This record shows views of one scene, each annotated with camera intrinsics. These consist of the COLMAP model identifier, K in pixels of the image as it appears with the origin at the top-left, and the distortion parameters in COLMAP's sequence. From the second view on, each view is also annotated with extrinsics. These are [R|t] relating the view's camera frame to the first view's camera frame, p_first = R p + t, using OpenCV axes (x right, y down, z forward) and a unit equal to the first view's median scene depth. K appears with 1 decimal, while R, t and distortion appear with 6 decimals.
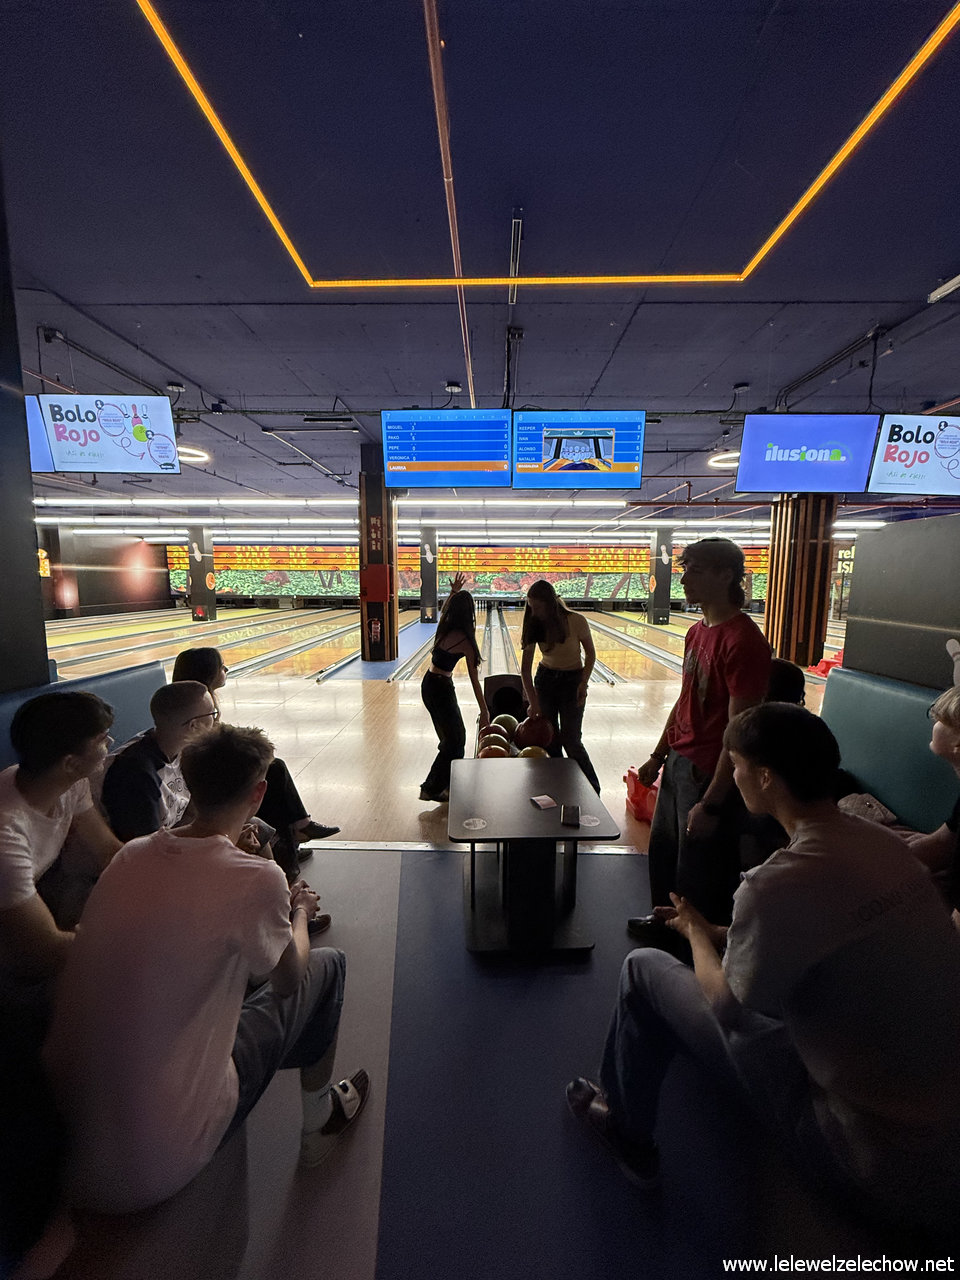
lens RADIAL K [[512.8, 0, 484.2], [0, 512.8, 635.1], [0, 0, 1]] dist [0.000139, 0.000084]
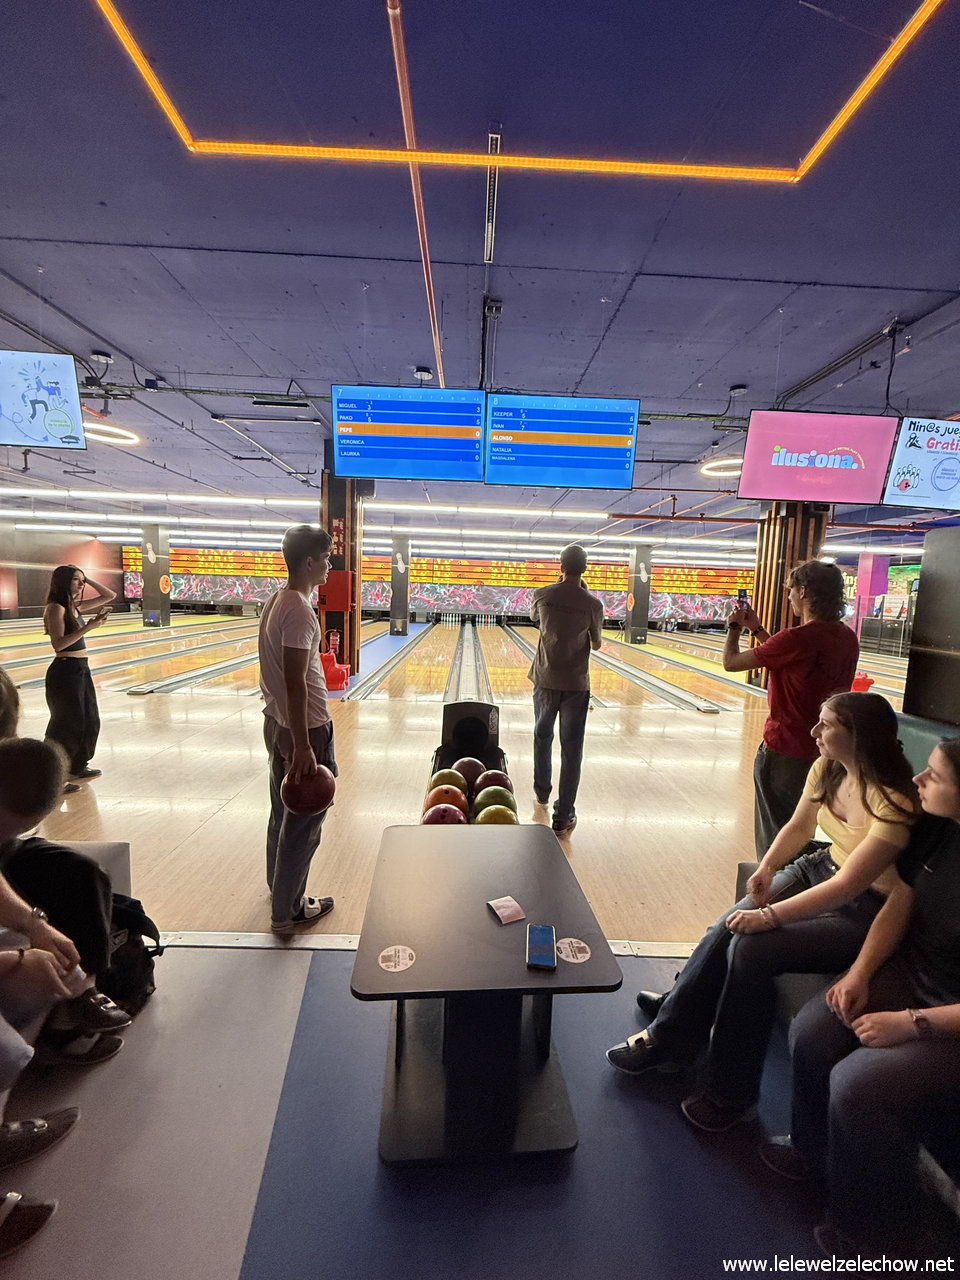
lens RADIAL K [[512.8, 0, 484.2], [0, 512.8, 635.1], [0, 0, 1]] dist [0.000139, 0.000084]
pose [[0.998460, 0.028121, 0.047826, 0.010717], [-0.026806, 0.999251, -0.027917, -0.004334], [-0.048575, 0.026591, 0.998465, 0.077123]]
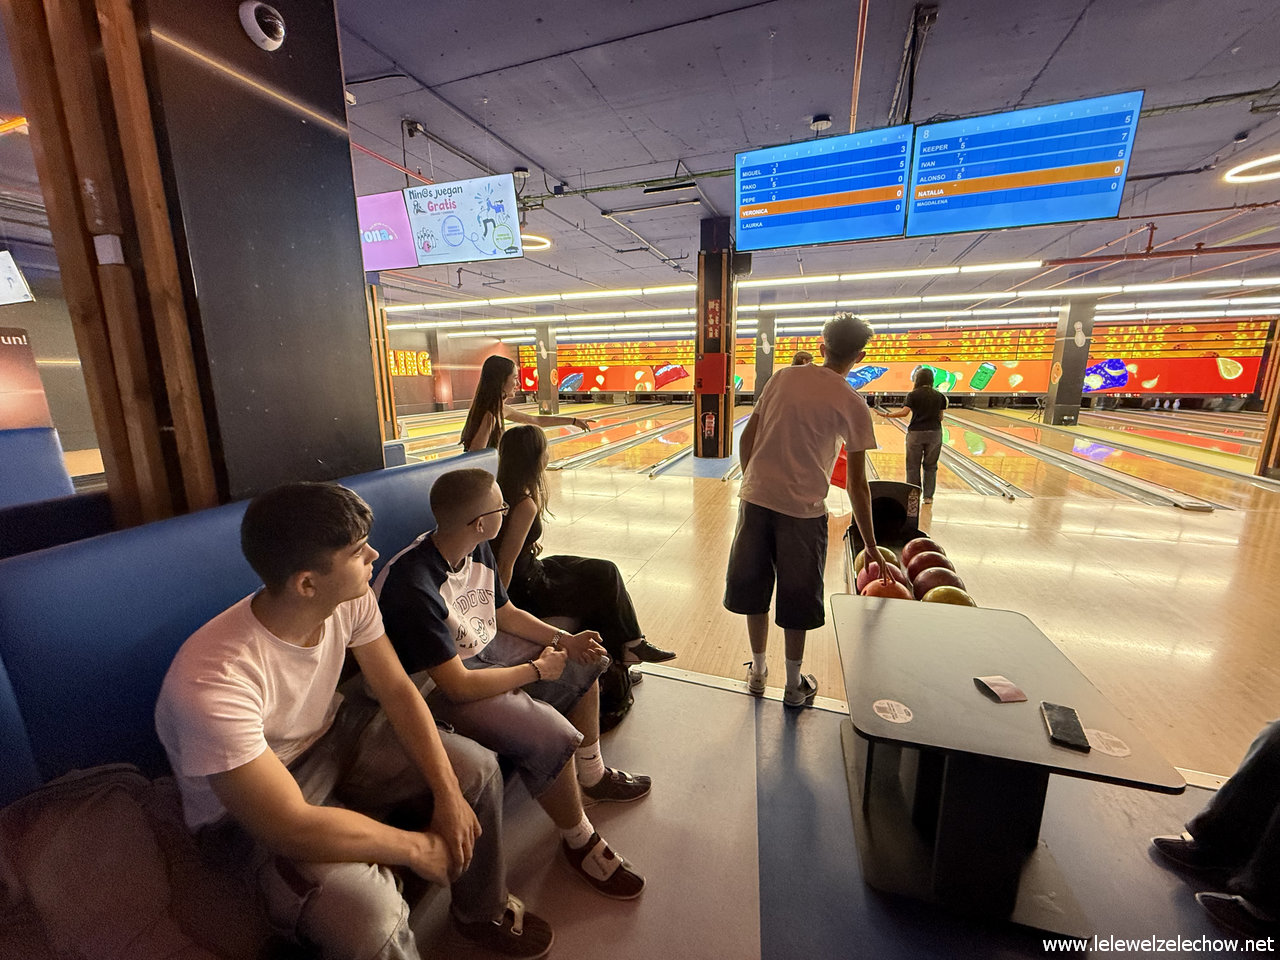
lens RADIAL K [[512.8, 0, 636.0], [0, 512.8, 476.8], [0, 0, 1]] dist [0.000139, 0.000084]
pose [[0.944148, 0.049888, -0.325723, -0.028774], [-0.021797, 0.995764, 0.089330, 0.003991], [0.328799, -0.077241, 0.941236, 0.066407]]
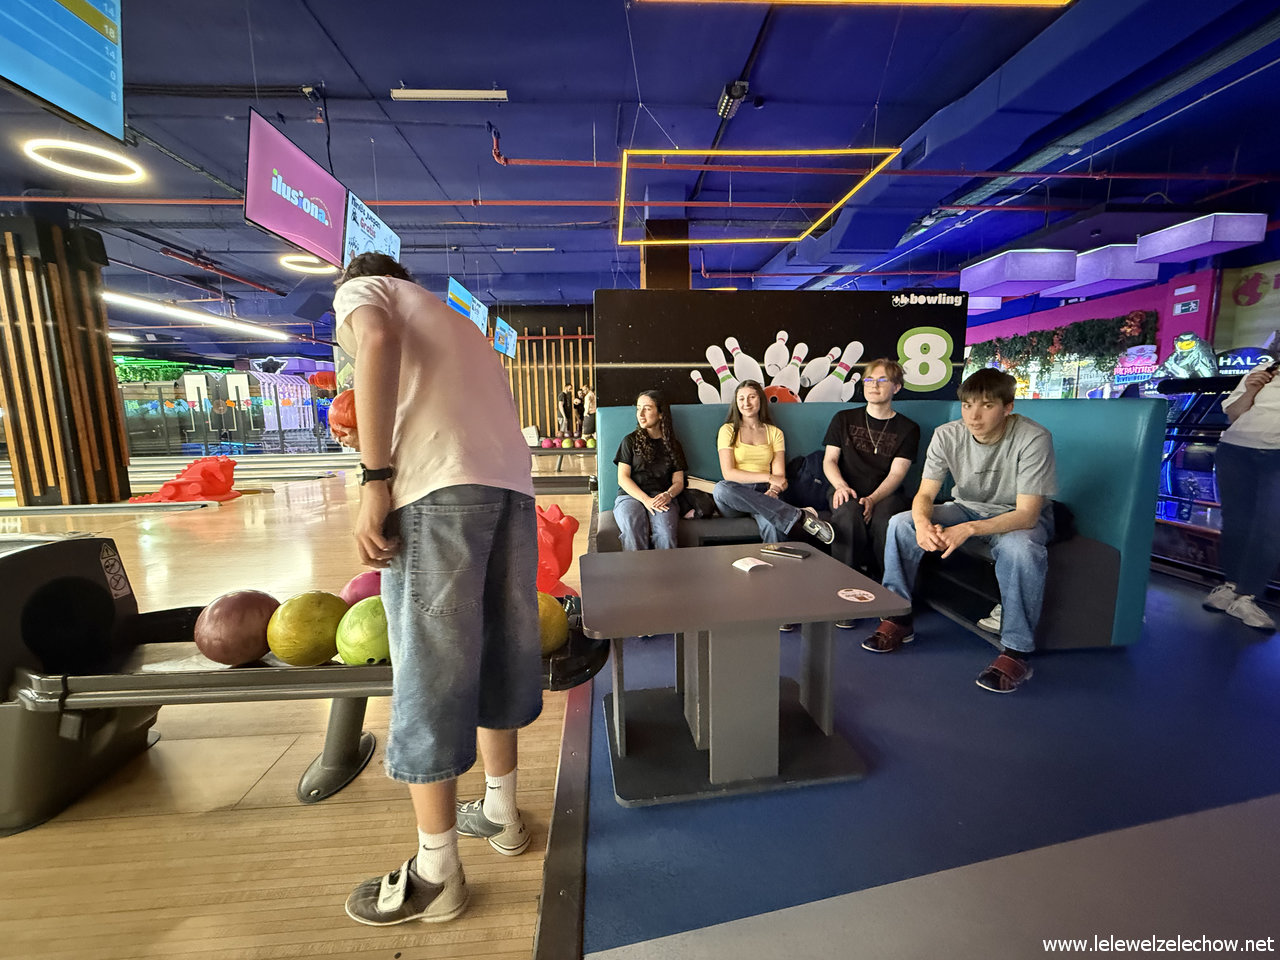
lens RADIAL K [[512.8, 0, 636.0], [0, 512.8, 476.8], [0, 0, 1]] dist [0.000139, 0.000084]
pose [[-0.098753, -0.138271, 0.985459, -0.158671], [0.131880, 0.979746, 0.150686, 0.013418], [-0.986334, 0.144843, -0.078518, 0.309656]]
